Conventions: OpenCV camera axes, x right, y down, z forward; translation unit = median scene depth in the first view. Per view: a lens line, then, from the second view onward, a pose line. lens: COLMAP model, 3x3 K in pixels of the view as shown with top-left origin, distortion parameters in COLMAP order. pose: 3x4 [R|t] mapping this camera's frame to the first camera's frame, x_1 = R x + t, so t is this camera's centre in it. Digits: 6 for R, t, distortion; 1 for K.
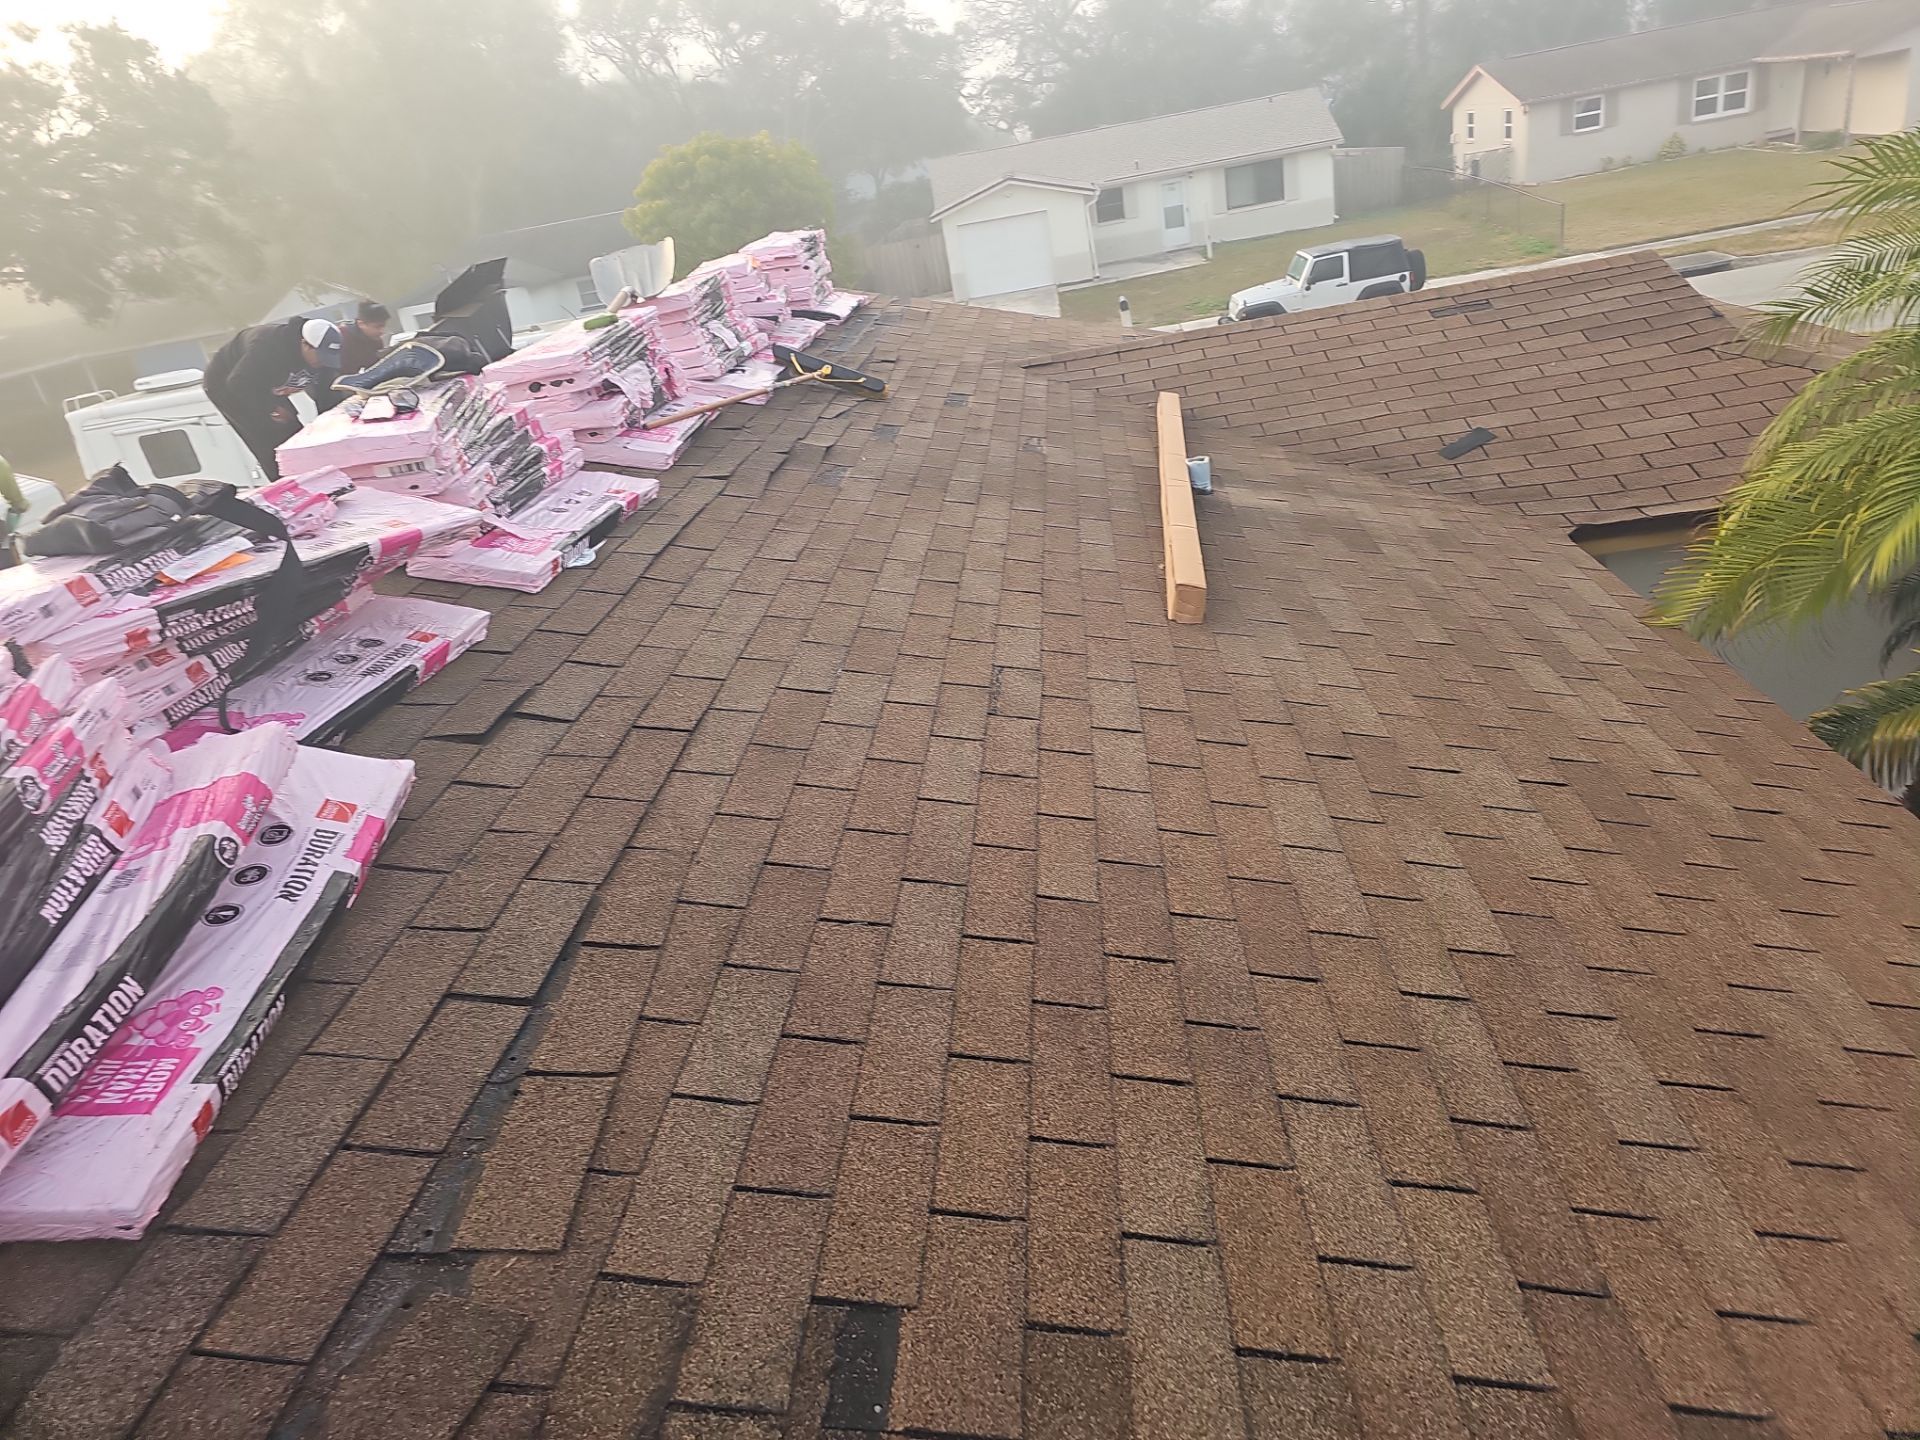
lens RADIAL K [[1271.3, 0, 956.7], [0, 1271.3, 733.2], [0, 0, 1]] dist [0.044661, -0.026275]
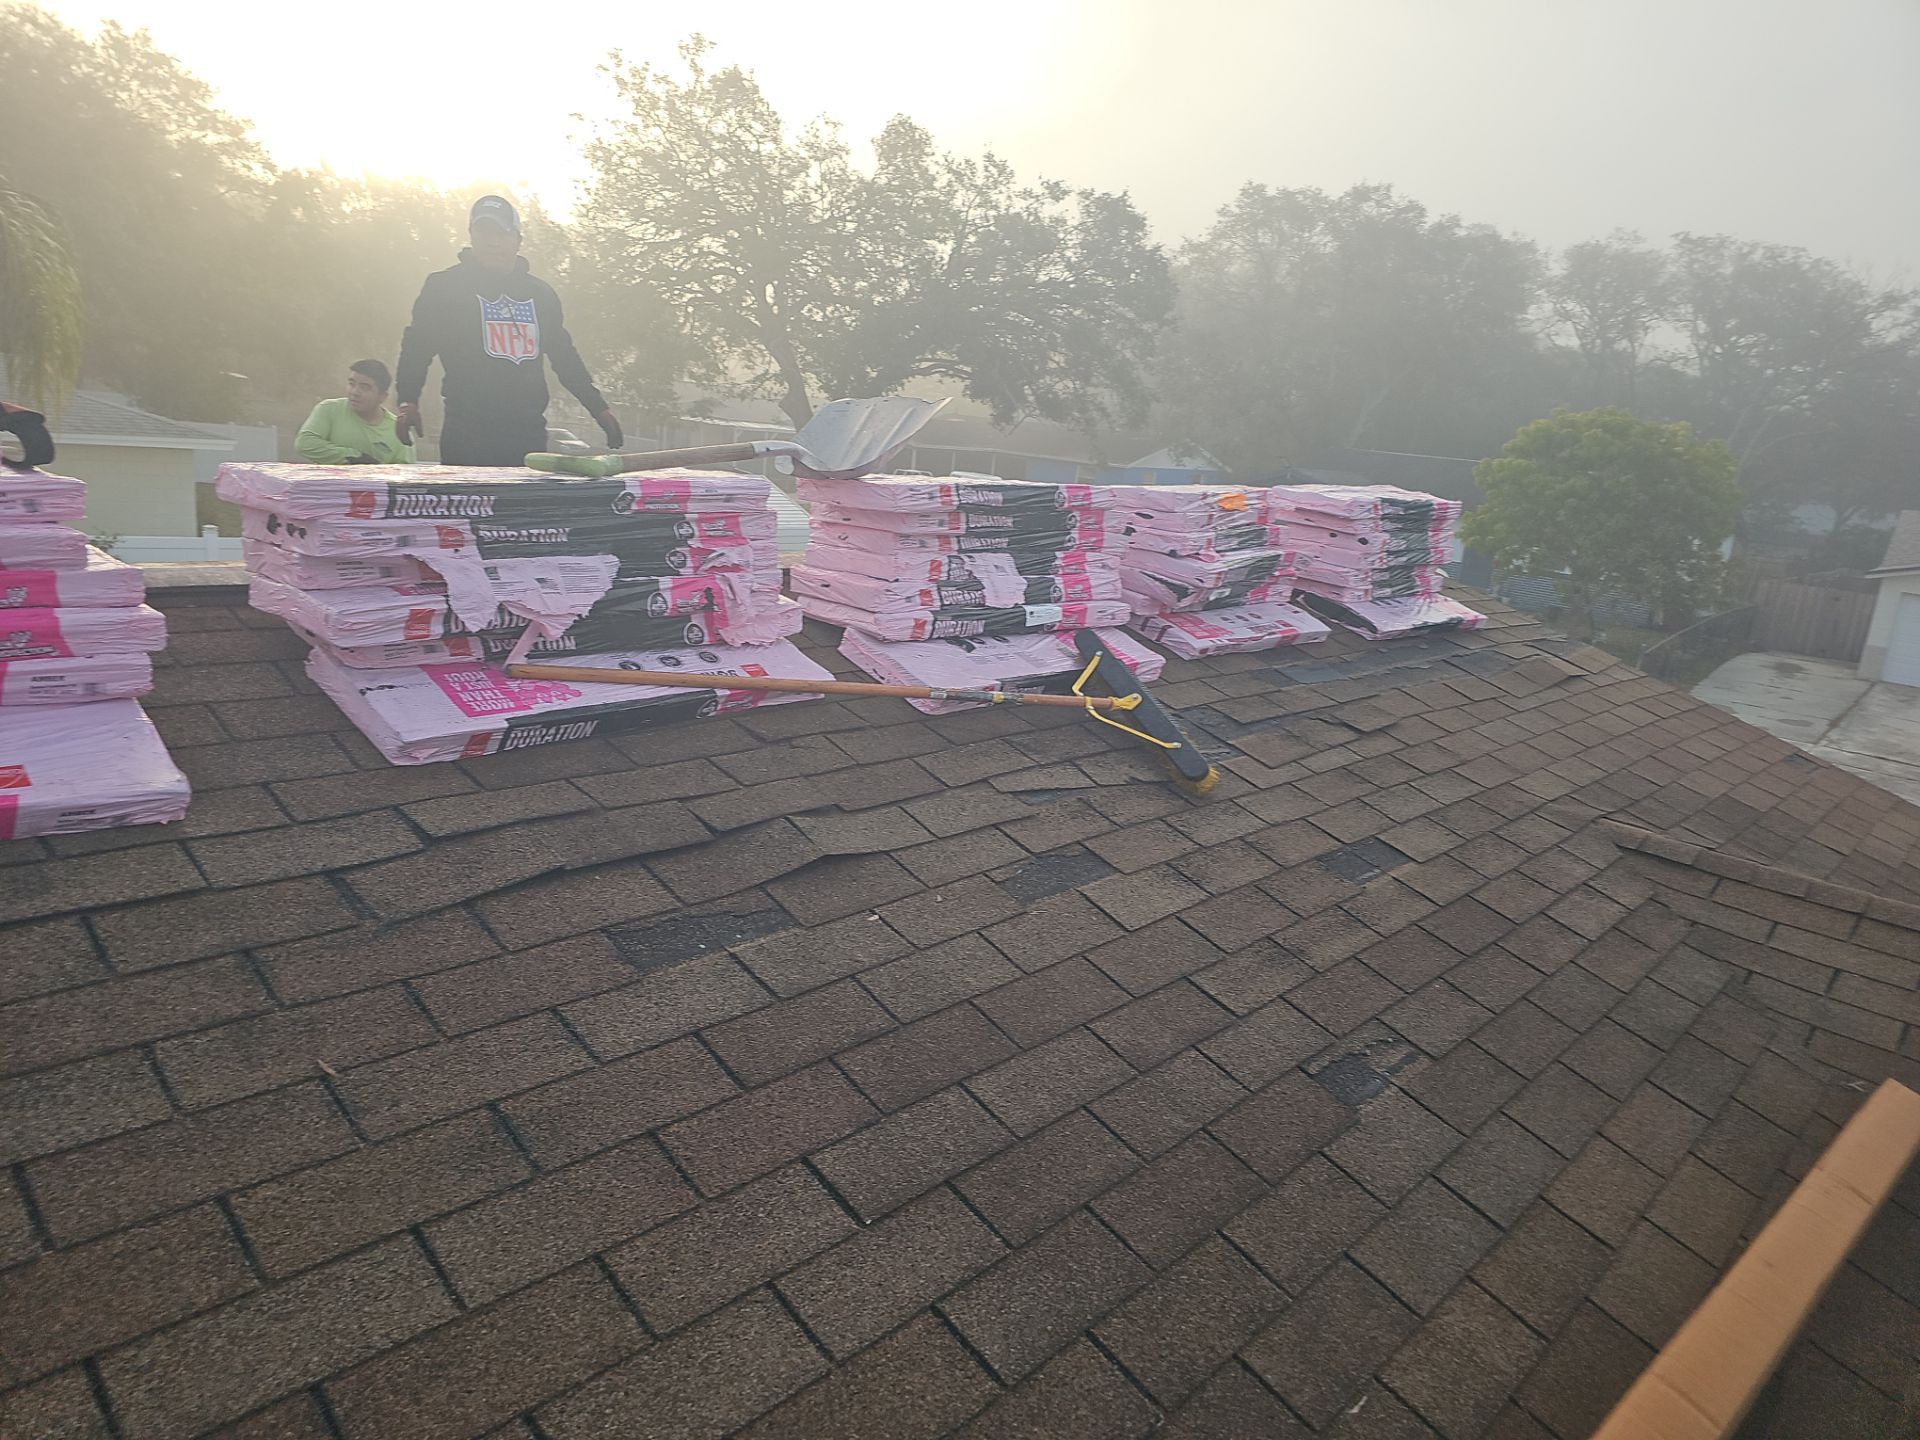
lens RADIAL K [[1307.6, 0, 910.1], [0, 1307.6, 733.8], [0, 0, 1]] dist [0.021508, -0.001794]
pose [[0.748786, 0.389766, -0.536099, 0.022391], [-0.469441, 0.882856, -0.013810, -0.041748], [0.467915, 0.262008, 0.844042, 0.095429]]
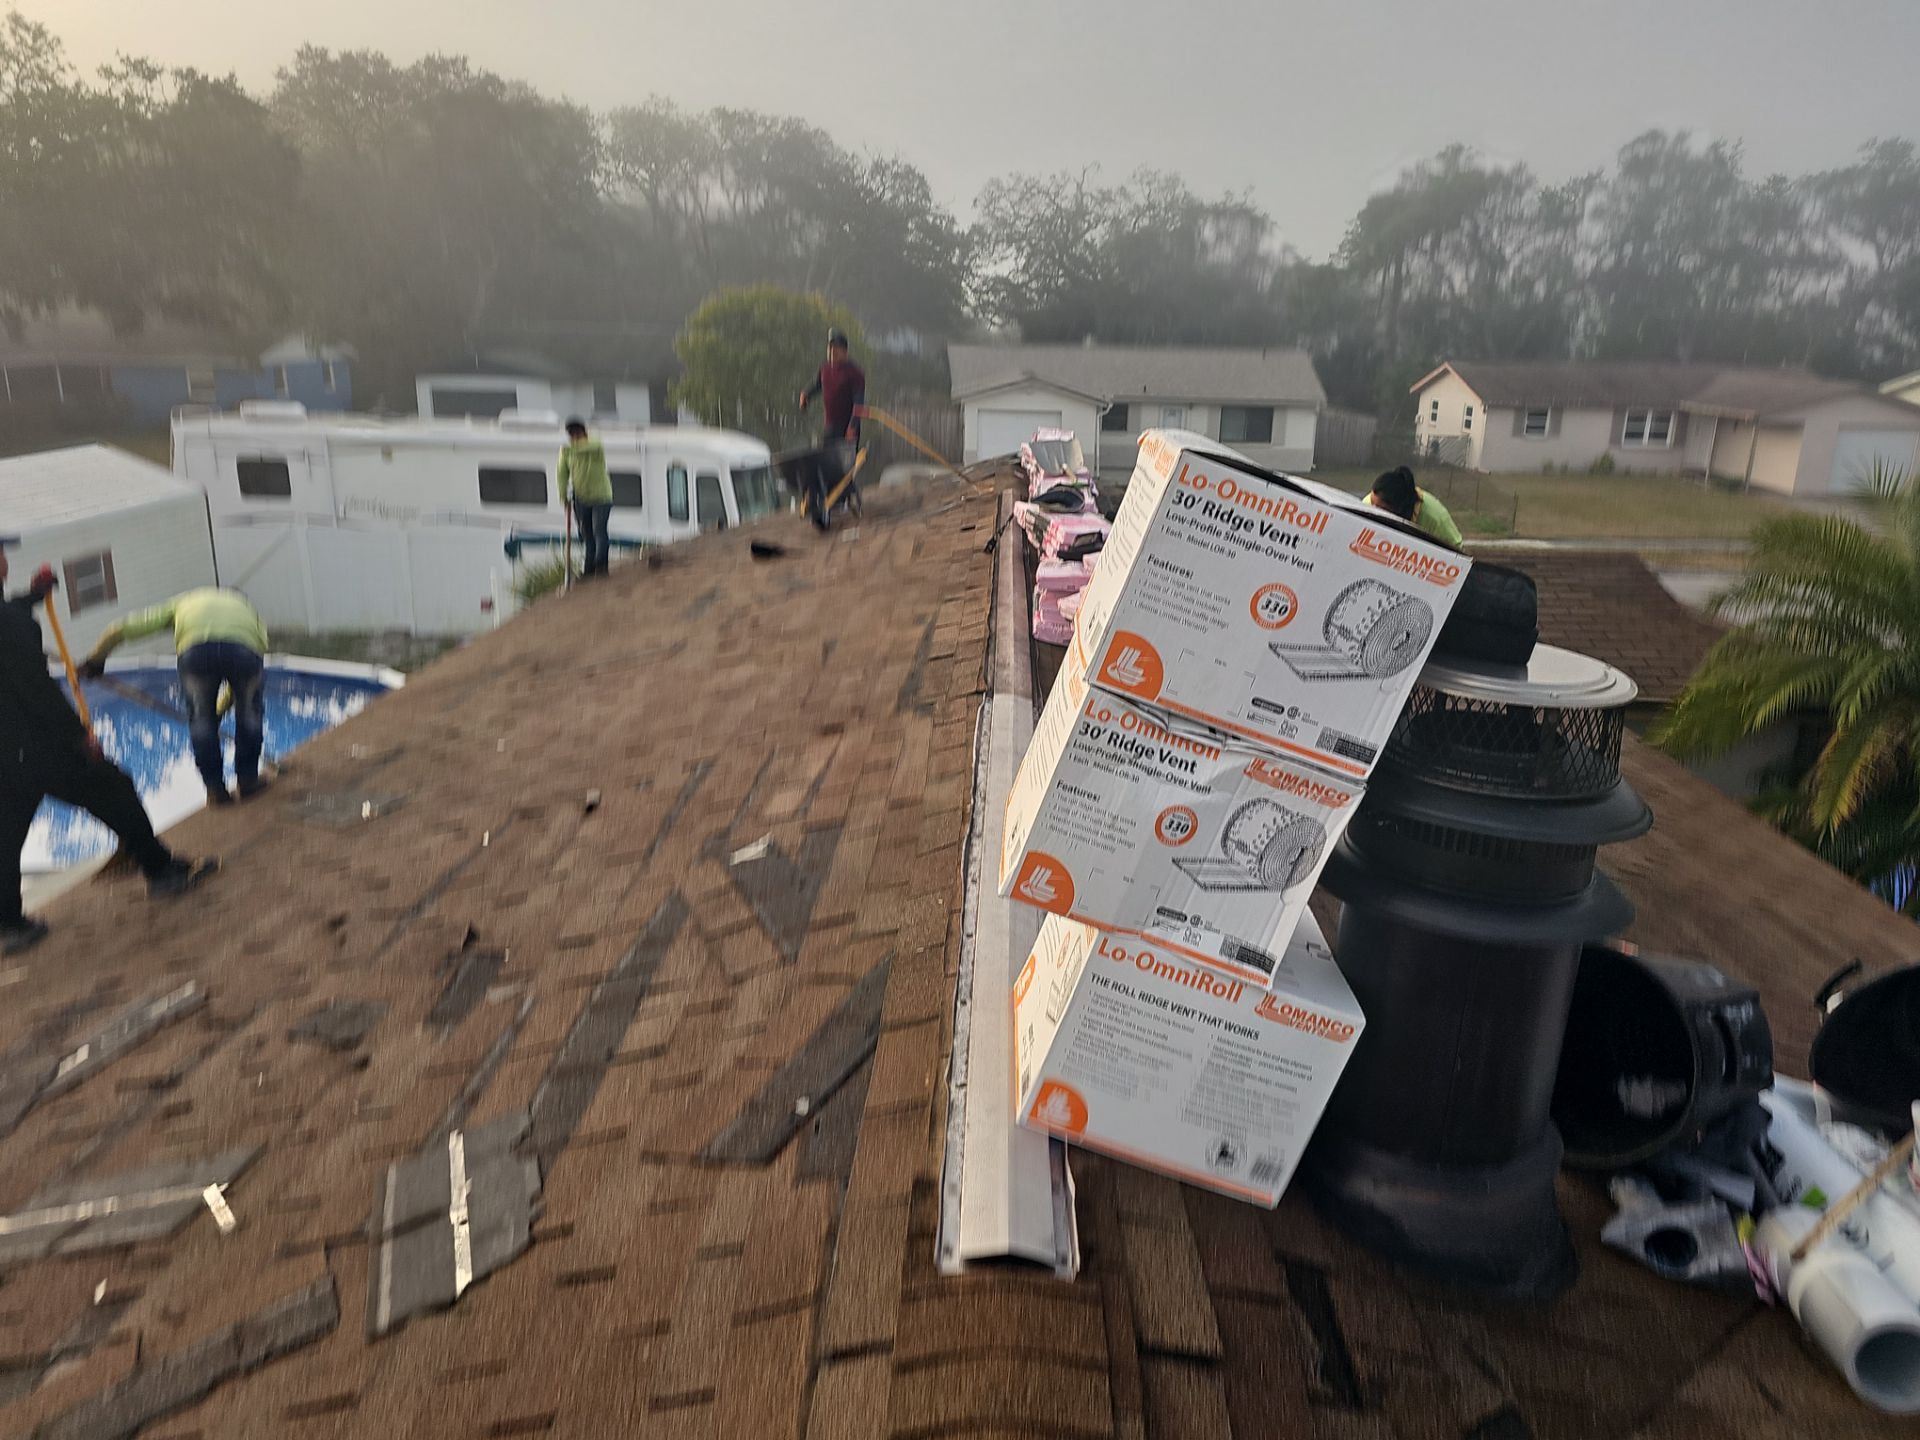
lens RADIAL K [[1306.2, 0, 960.0], [0, 1306.2, 720.0], [0, 0, 1]] dist [0.067661, -0.048495]
pose [[0.982293, 0.172495, 0.073116, -0.075550], [-0.160745, 0.976430, -0.144036, 0.041136], [-0.096238, 0.129733, 0.986868, -0.106277]]
